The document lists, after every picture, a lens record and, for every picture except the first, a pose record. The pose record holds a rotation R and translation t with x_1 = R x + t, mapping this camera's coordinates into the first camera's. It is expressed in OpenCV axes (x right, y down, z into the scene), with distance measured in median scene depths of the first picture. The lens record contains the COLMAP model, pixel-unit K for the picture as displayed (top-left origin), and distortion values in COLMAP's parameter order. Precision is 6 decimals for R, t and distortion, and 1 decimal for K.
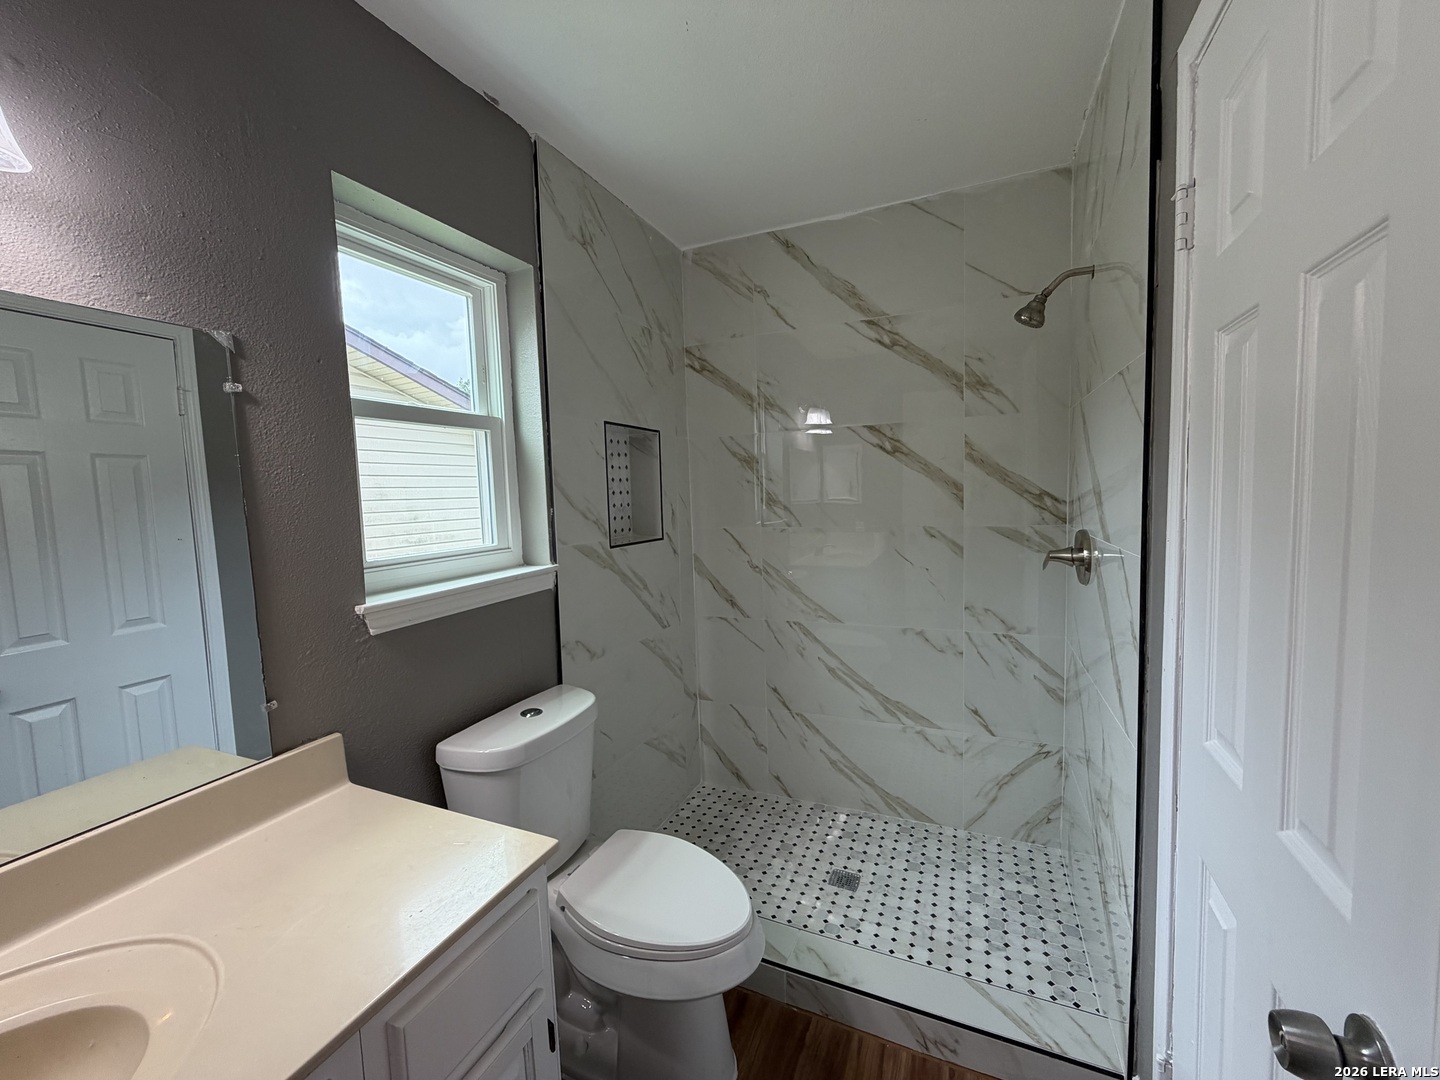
lens RADIAL K [[575.2, 0, 716.7], [0, 575.2, 541.4], [0, 0, 1]] dist [-0.000866, 0.000736]
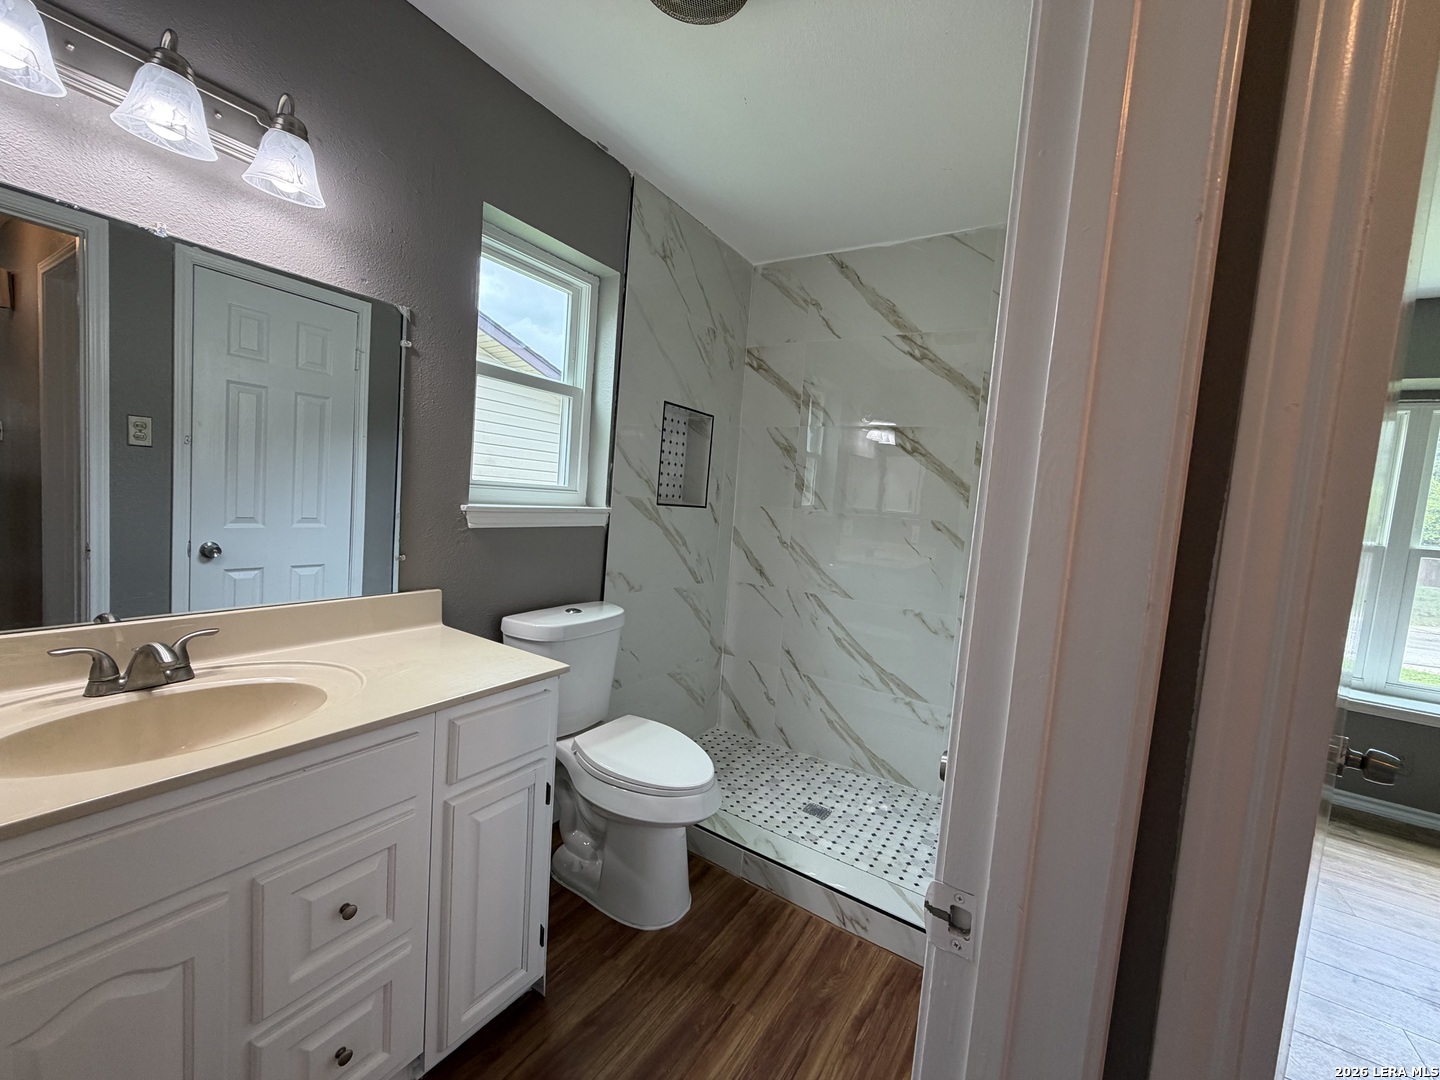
lens RADIAL K [[575.2, 0, 716.7], [0, 575.2, 541.4], [0, 0, 1]] dist [-0.000866, 0.000736]
pose [[0.982316, 0.120822, -0.143031, 0.112028], [-0.122606, 0.992449, -0.003693, 0.070642], [0.141504, 0.021165, 0.989711, -0.171334]]
